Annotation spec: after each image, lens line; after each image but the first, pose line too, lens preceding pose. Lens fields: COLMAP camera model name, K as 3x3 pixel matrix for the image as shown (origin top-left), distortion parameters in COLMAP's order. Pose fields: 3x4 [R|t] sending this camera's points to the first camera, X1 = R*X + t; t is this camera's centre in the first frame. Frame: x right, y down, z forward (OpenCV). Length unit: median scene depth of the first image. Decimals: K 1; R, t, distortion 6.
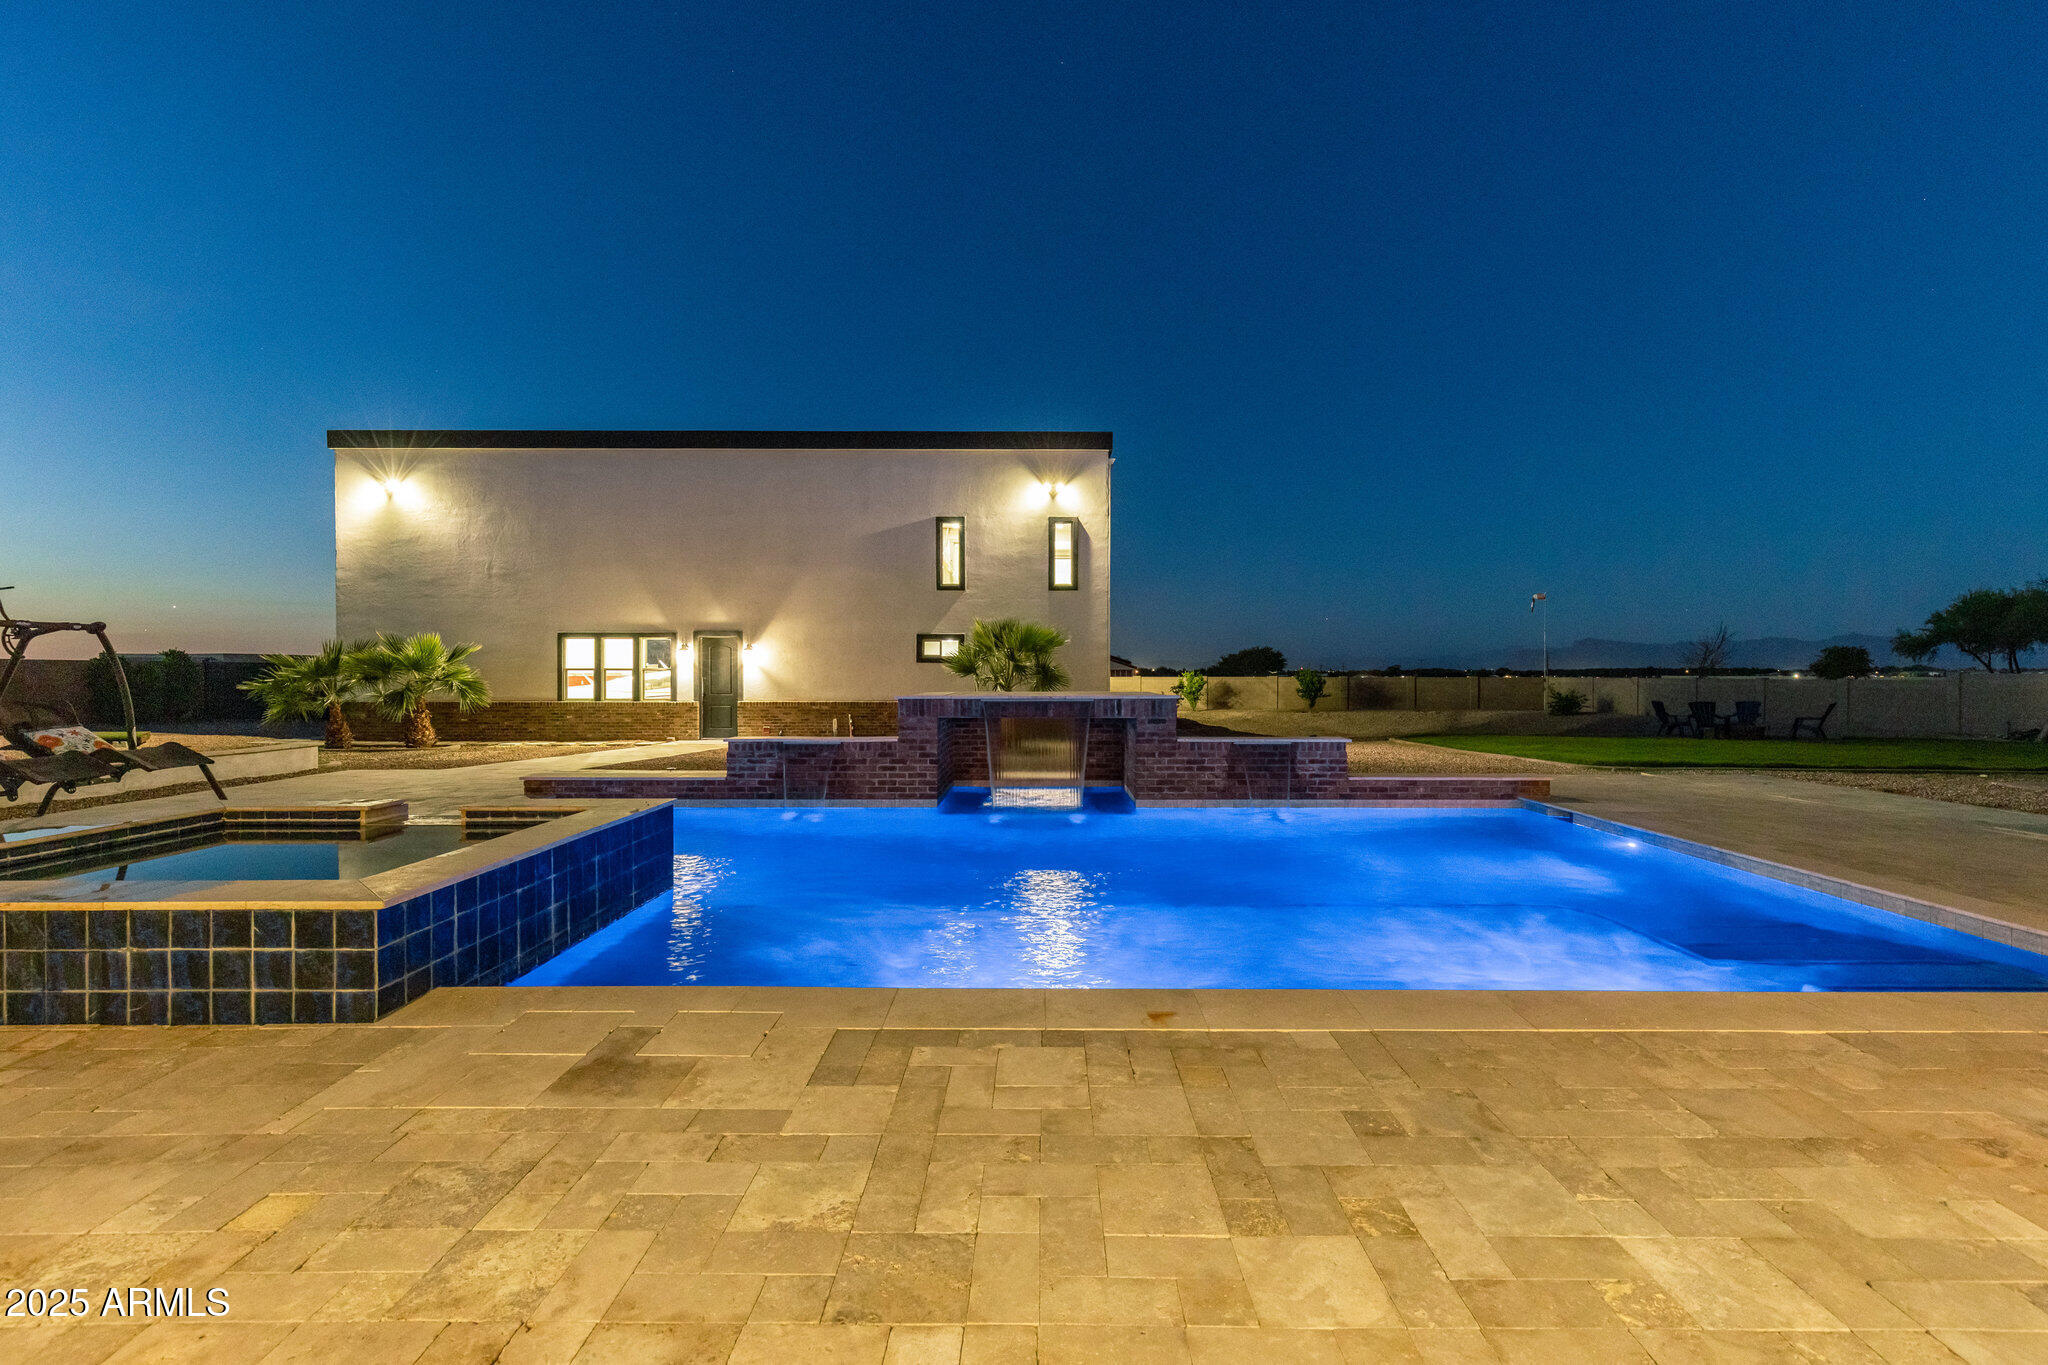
lens RADIAL K [[927.9, 0, 1033.2], [0, 927.9, 684.7], [0, 0, 1]] dist [0.013810, -0.001660]
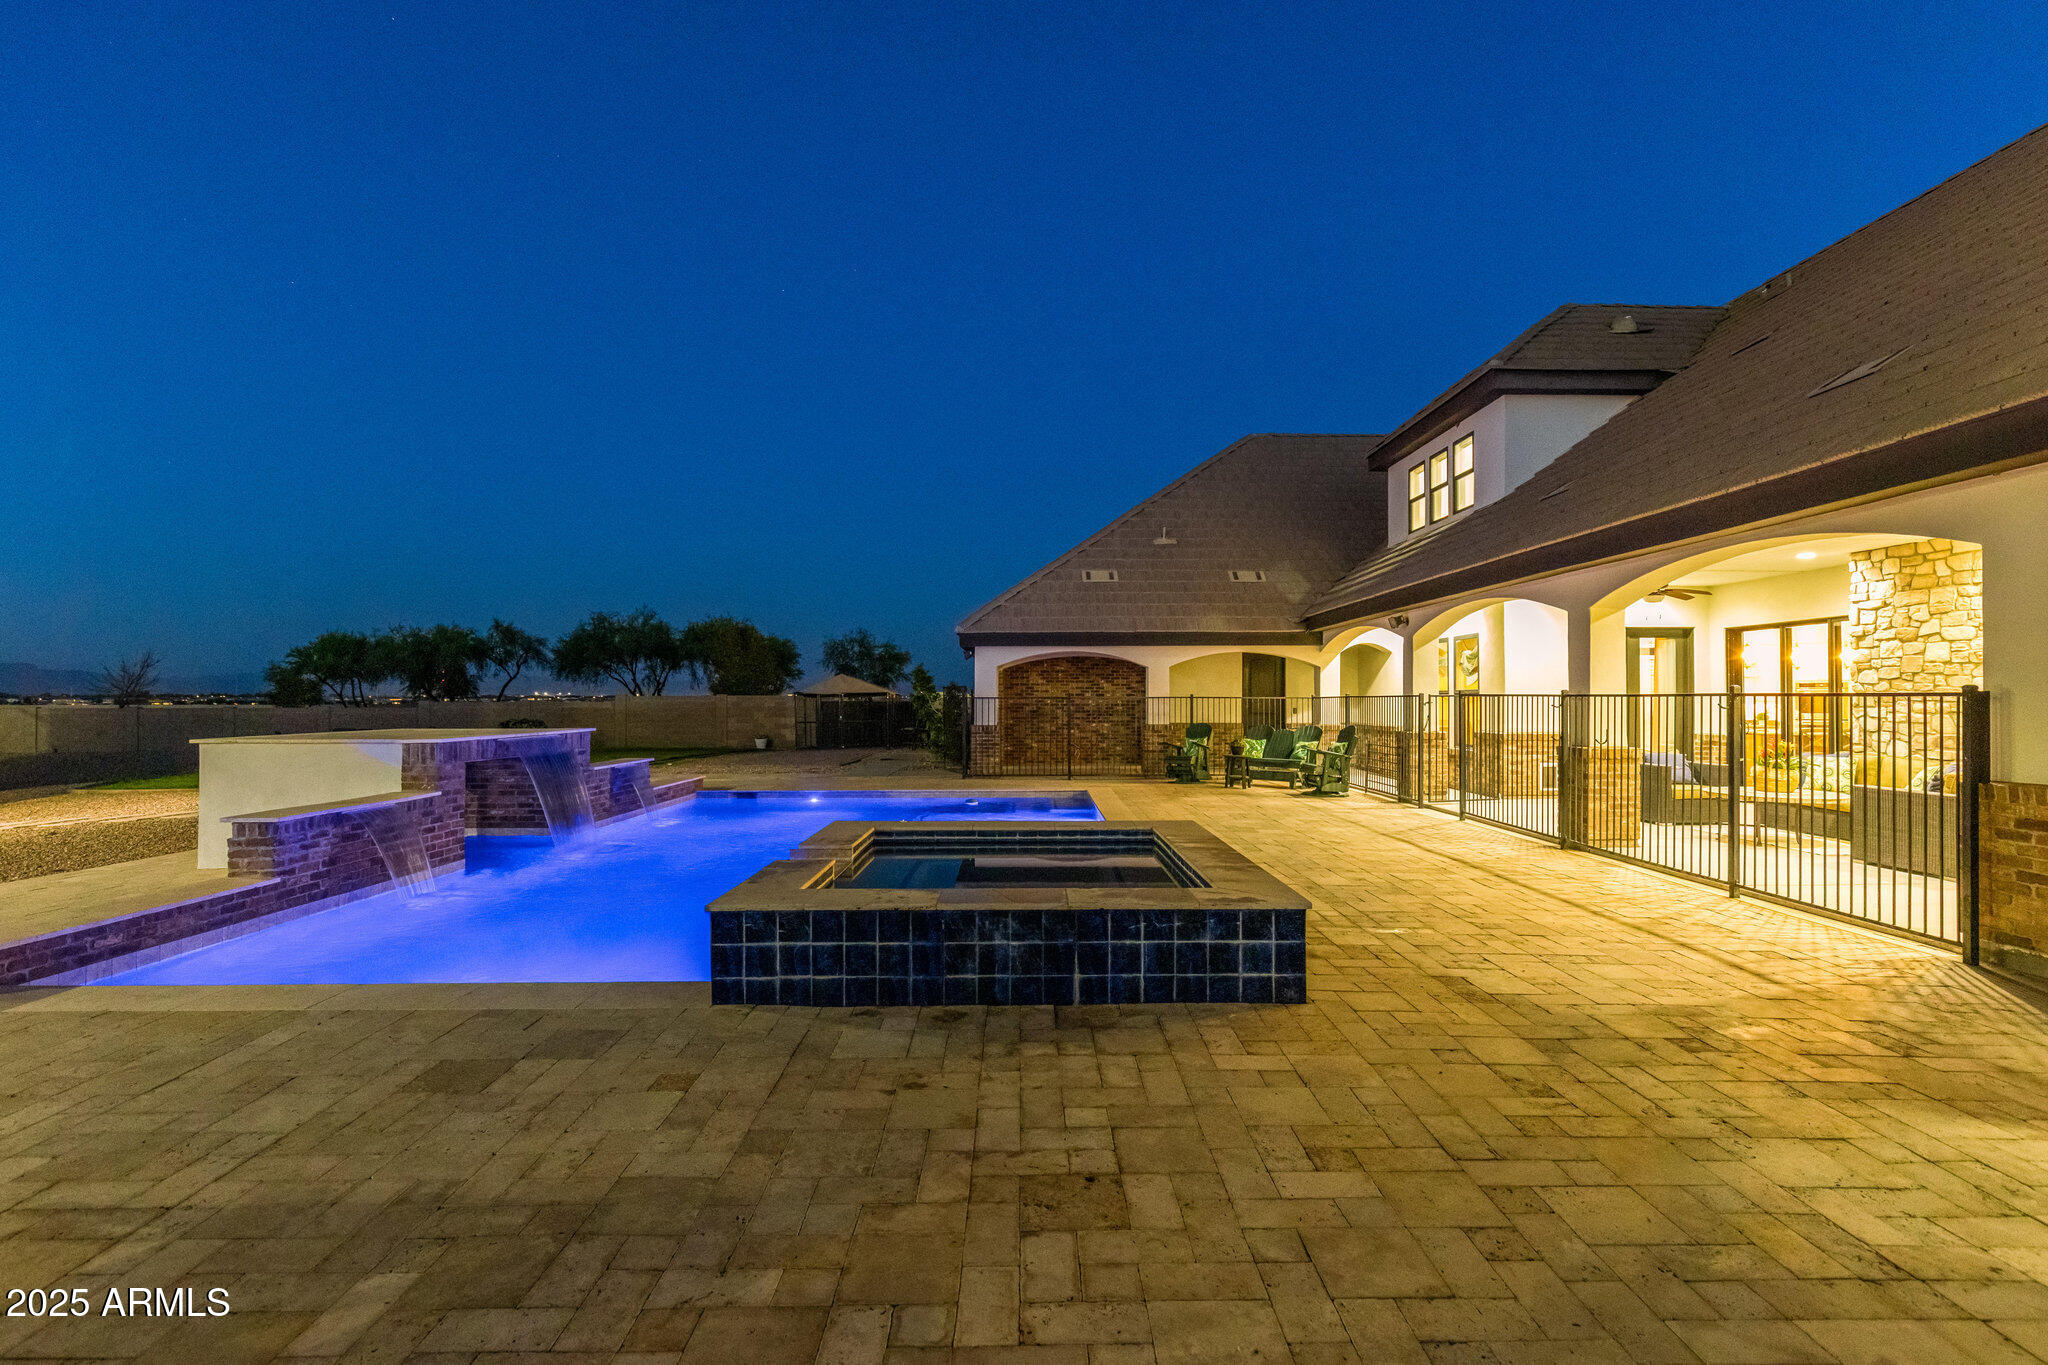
lens RADIAL K [[976.0, 0, 1038.4], [0, 976.0, 689.4], [0, 0, 1]] dist [0.002833, -0.000212]
pose [[-0.004308, 0.008583, 0.999954, -0.446824], [0.014639, 0.999857, -0.008519, -0.007297], [-0.999884, 0.014602, -0.004433, 0.212839]]
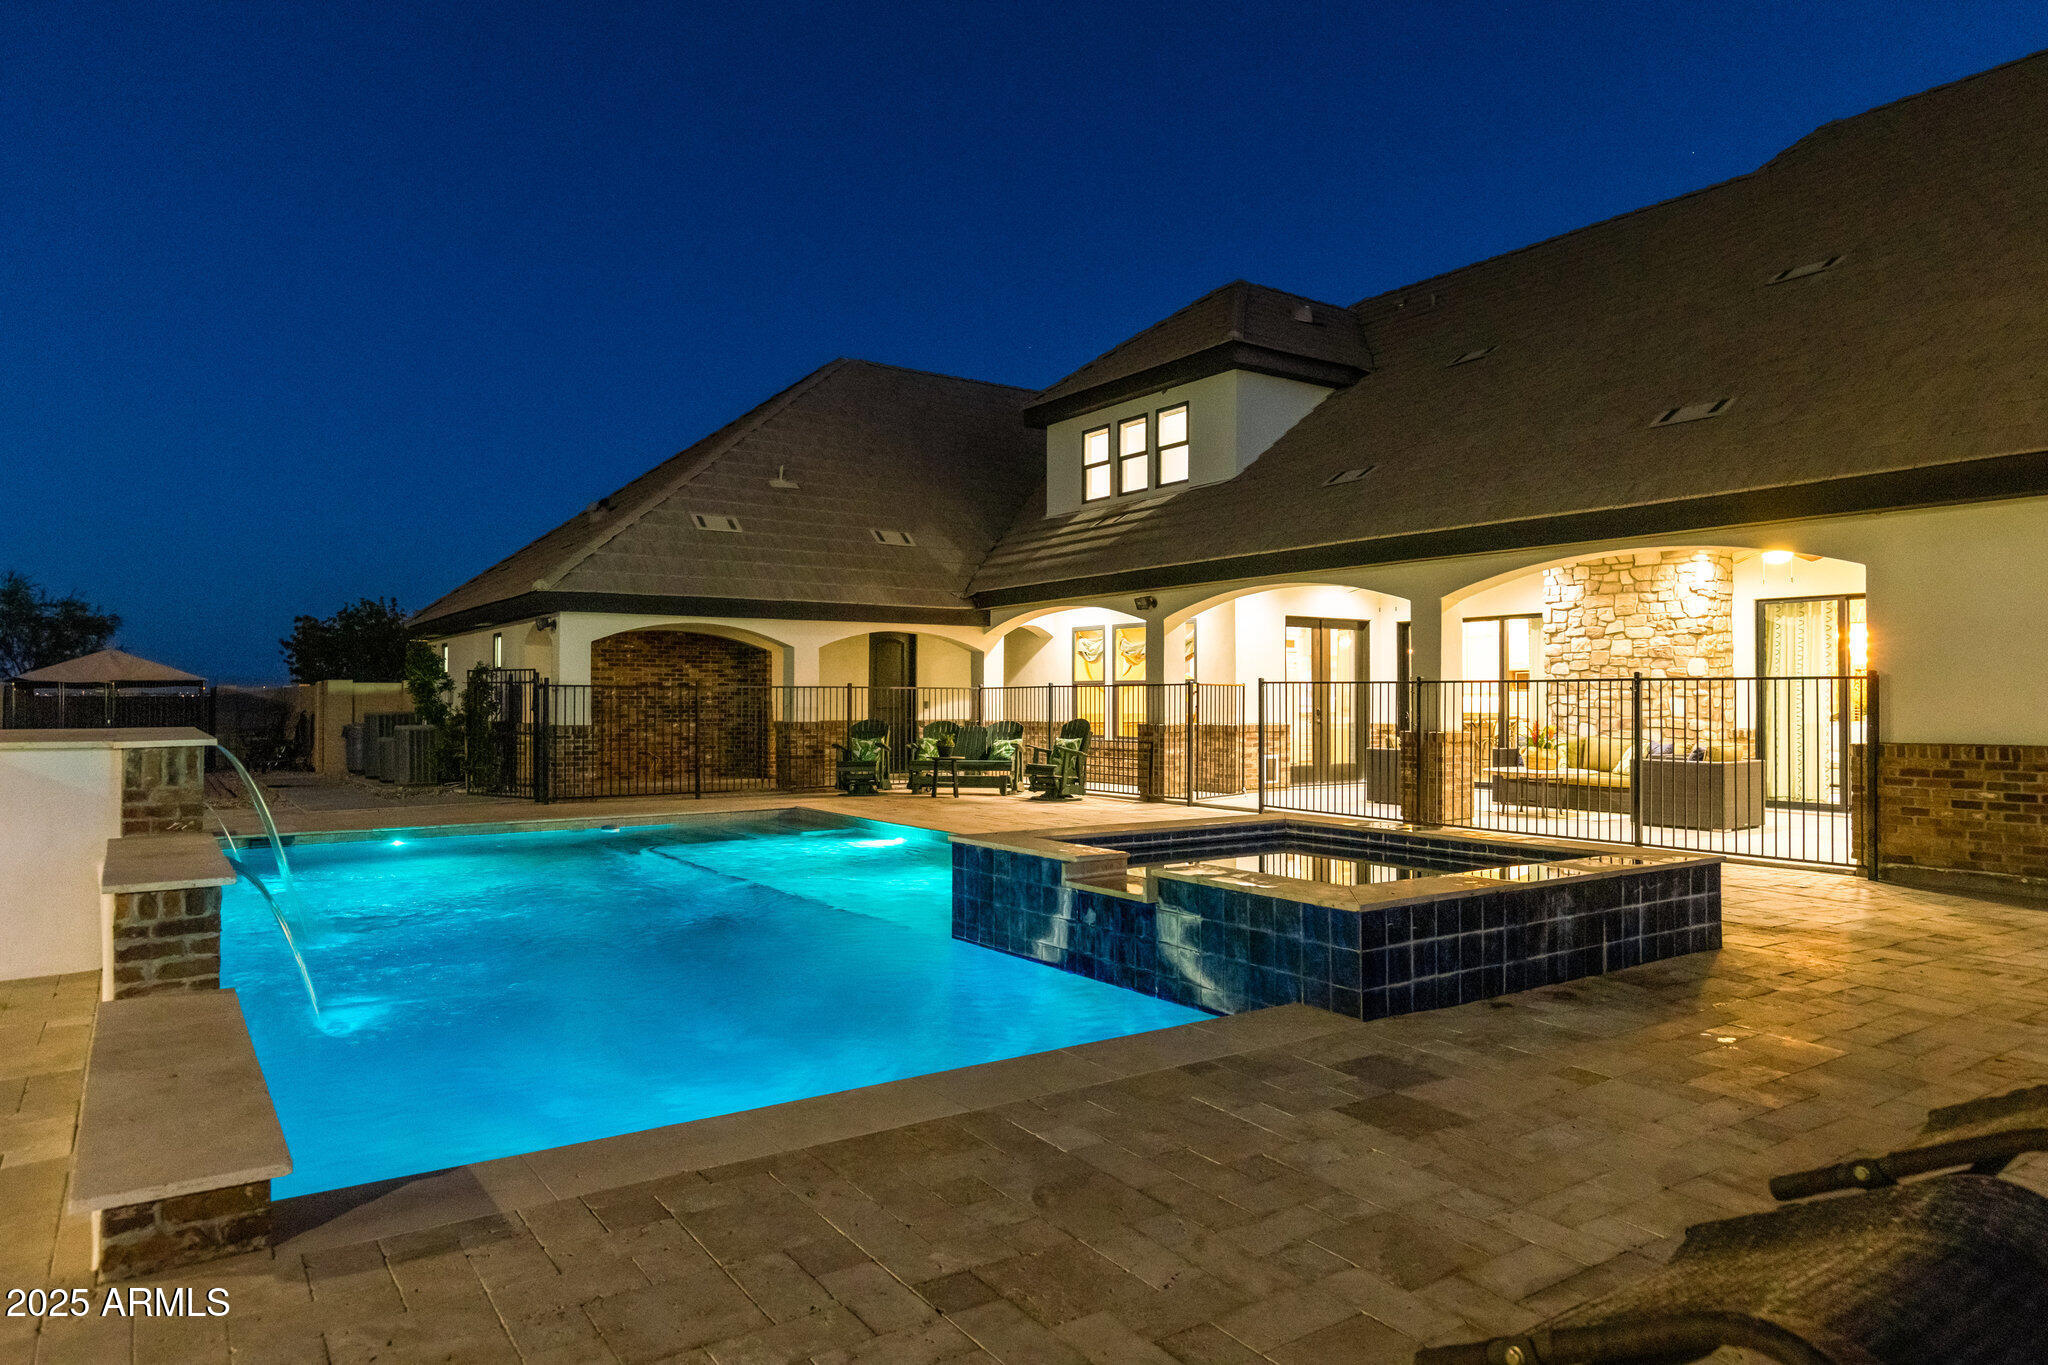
lens RADIAL K [[1285.2, 0, 1039.2], [0, 1285.2, 669.3], [0, 0, 1]] dist [0.005711, 0.000619]
pose [[-0.564645, 0.017450, 0.825149, -0.395562], [0.010341, 0.999848, -0.014068, -0.003833], [-0.825269, 0.000589, -0.564739, 0.470740]]
